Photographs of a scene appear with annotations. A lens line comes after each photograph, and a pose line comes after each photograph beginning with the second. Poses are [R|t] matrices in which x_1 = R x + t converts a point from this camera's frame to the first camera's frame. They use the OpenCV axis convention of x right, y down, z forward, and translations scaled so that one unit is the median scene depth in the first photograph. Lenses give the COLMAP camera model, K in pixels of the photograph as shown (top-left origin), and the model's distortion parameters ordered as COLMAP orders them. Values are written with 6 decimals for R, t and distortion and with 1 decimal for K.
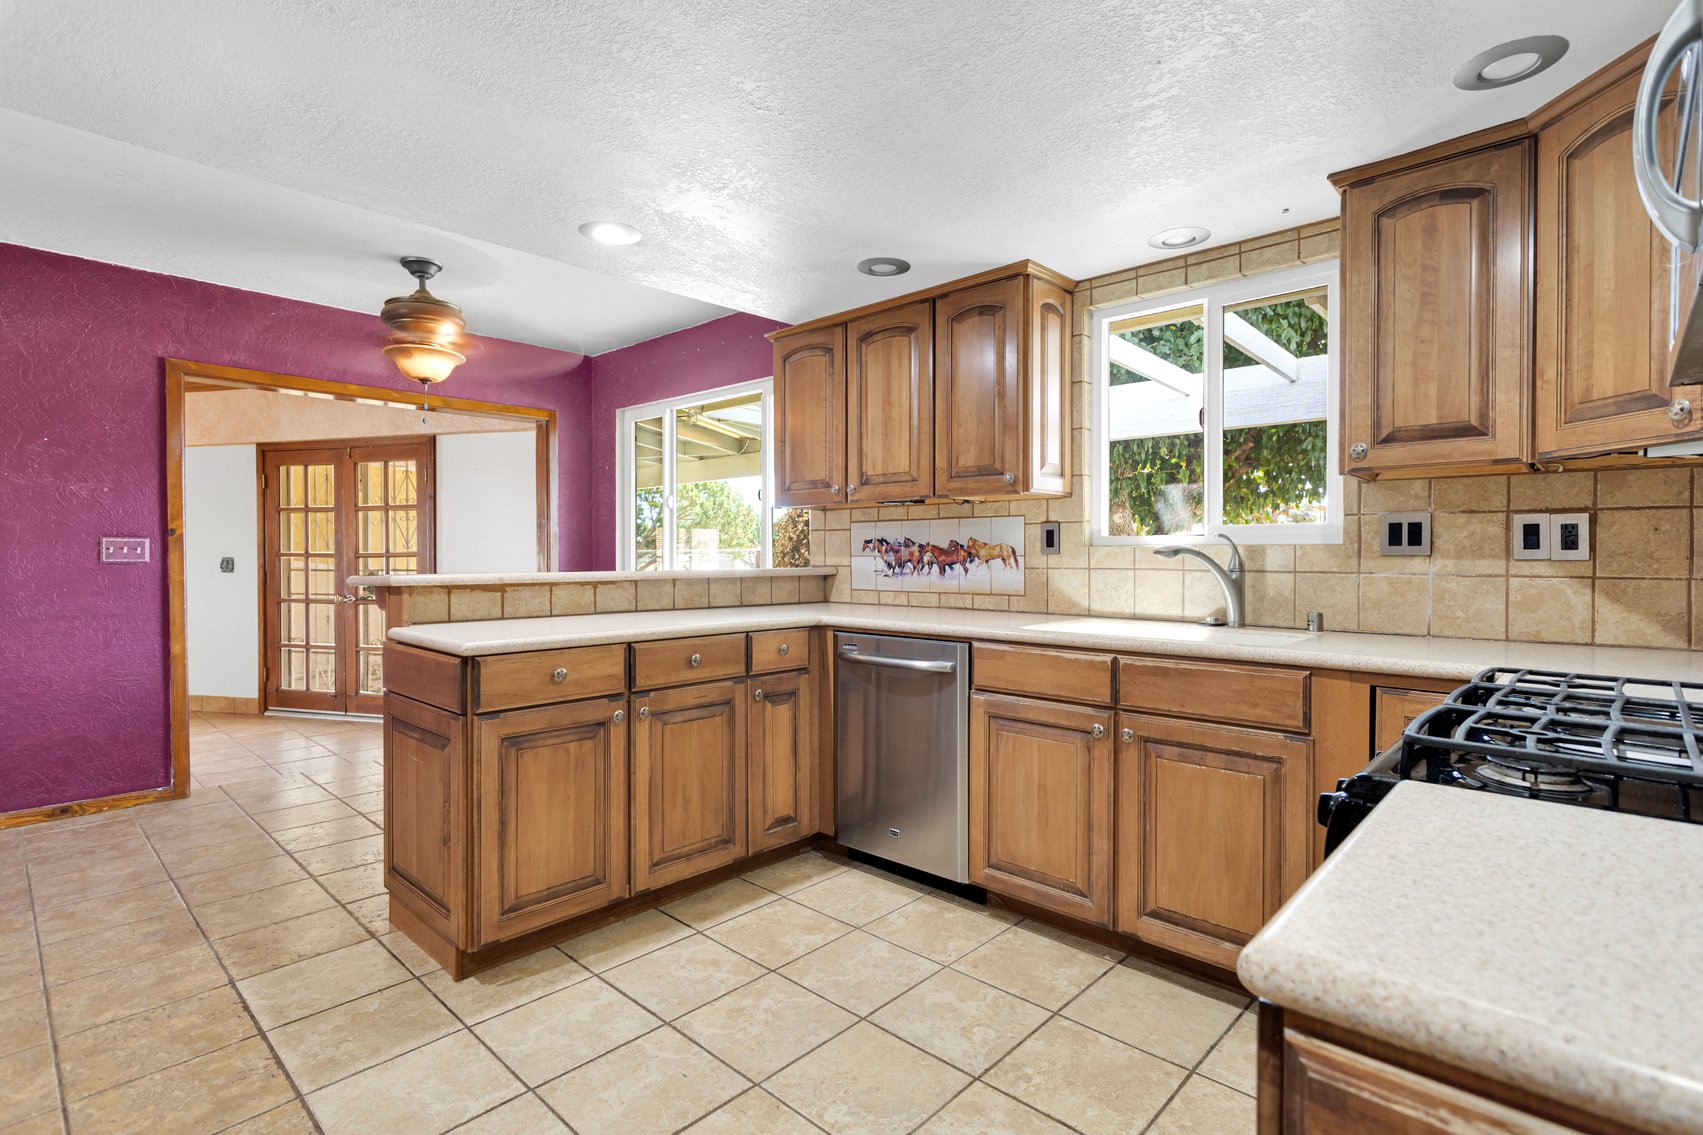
lens RADIAL K [[820.6, 0, 887.9], [0, 820.6, 562.5], [0, 0, 1]] dist [0.002082, 0.000134]
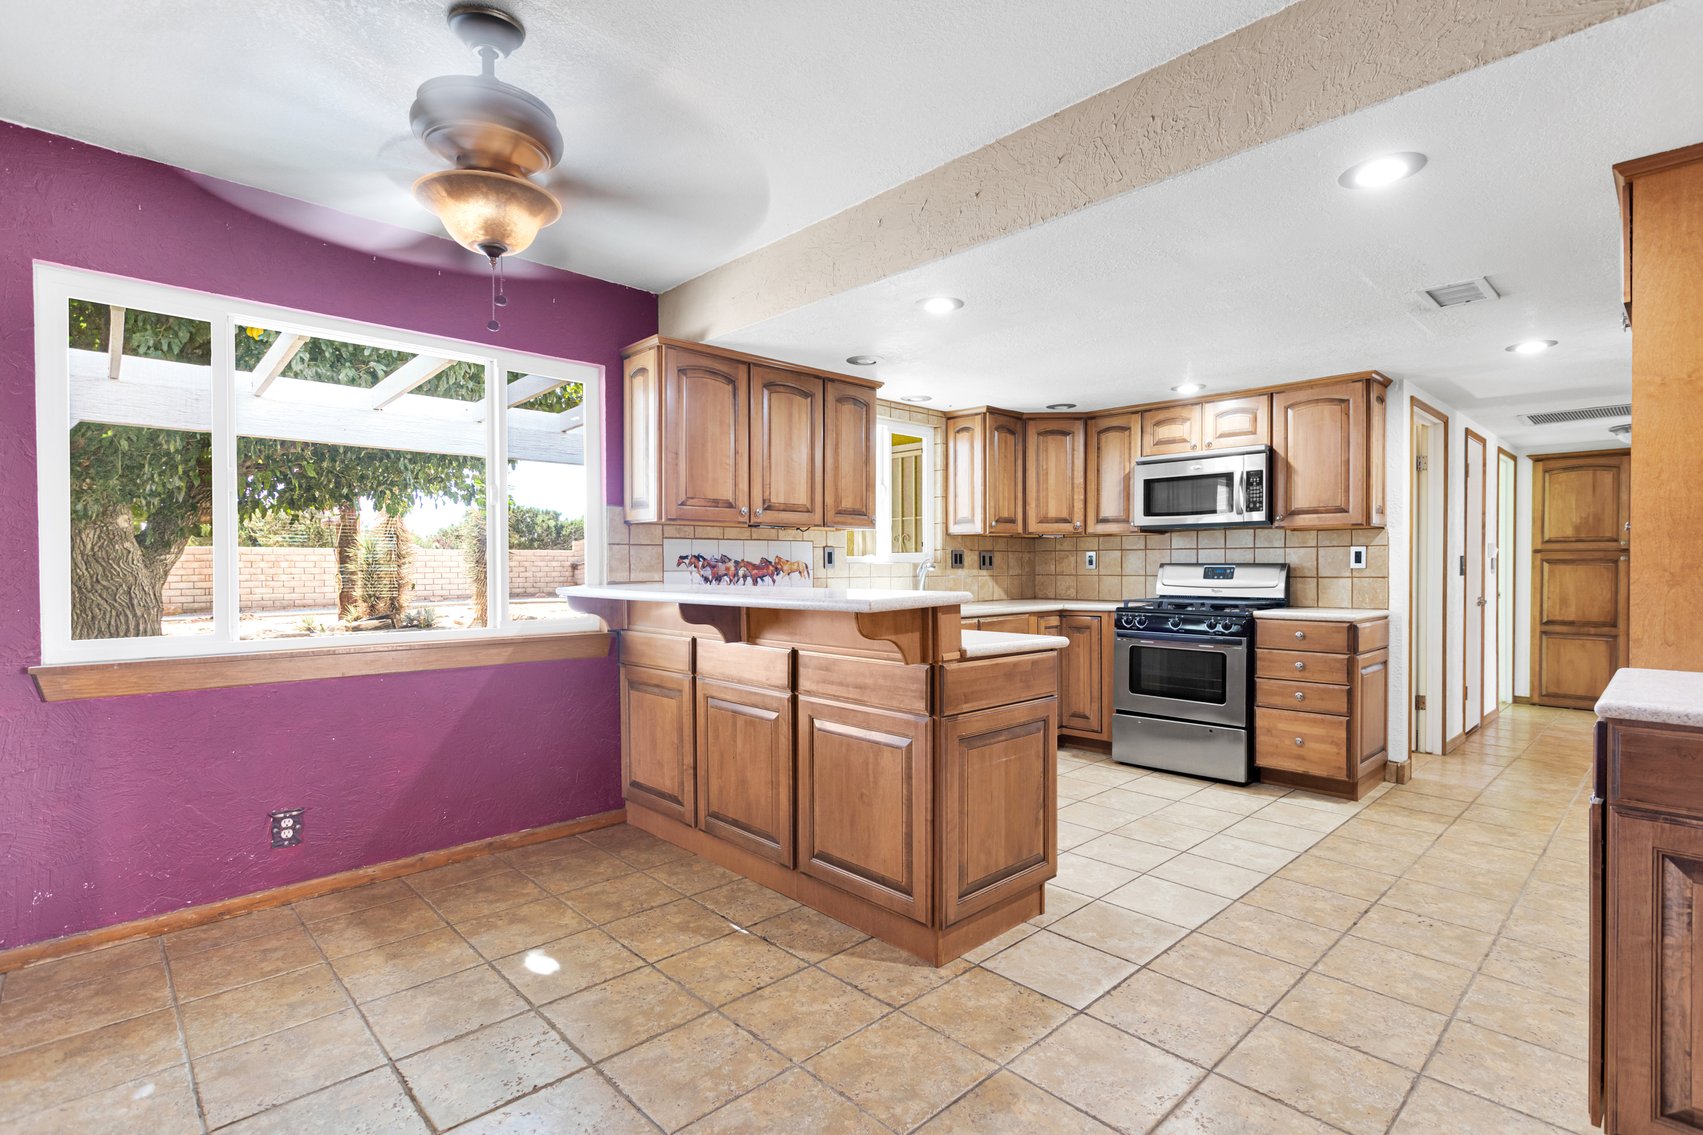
lens RADIAL K [[809.7, 0, 857.6], [0, 809.7, 573.7], [0, 0, 1]] dist [0.003546, 0.001372]
pose [[0.072901, -0.011436, 0.997274, -1.352086], [0.012704, 0.999864, 0.010537, -0.016491], [-0.997258, 0.011901, 0.073037, 0.906676]]
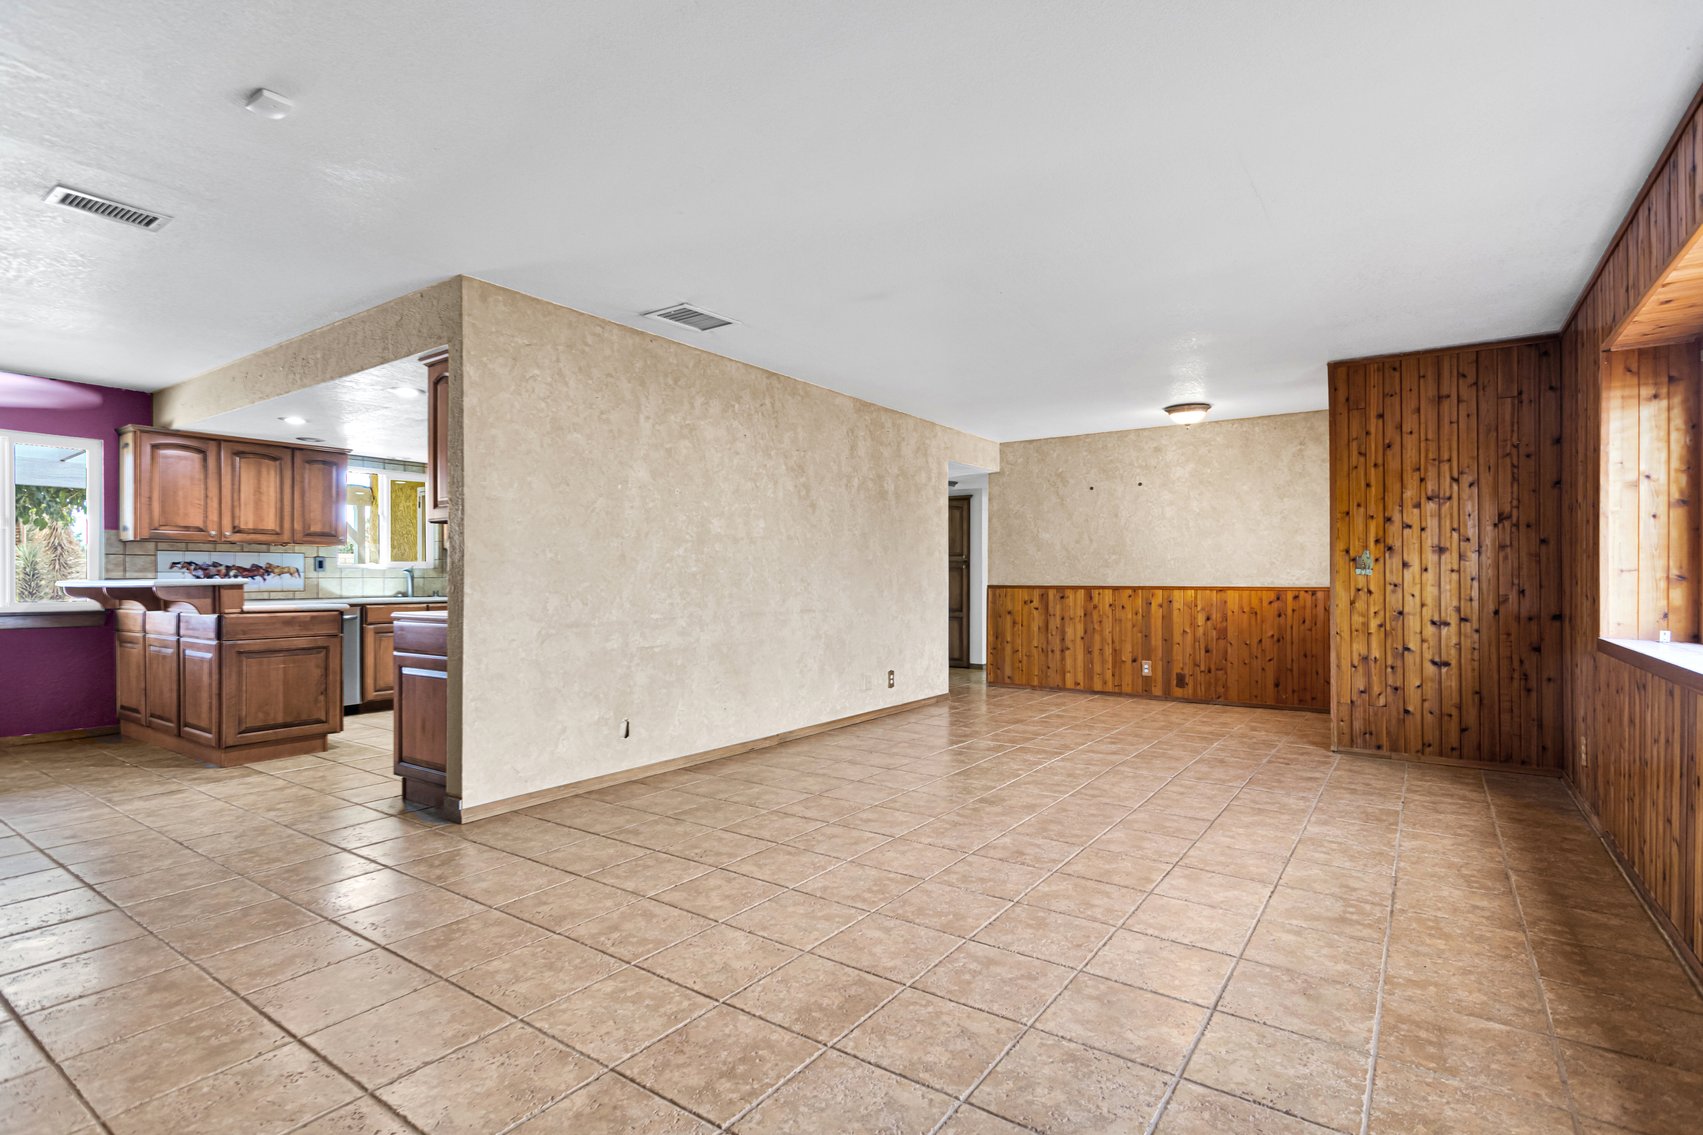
lens RADIAL K [[796.0, 0, 867.7], [0, 796.0, 575.5], [0, 0, 1]] dist [0.000119, 0.000088]
pose [[-0.144083, 0.003168, 0.989560, -2.290534], [0.014151, 0.999899, -0.001141, 0.025727], [-0.989464, 0.013839, -0.144114, -0.156896]]
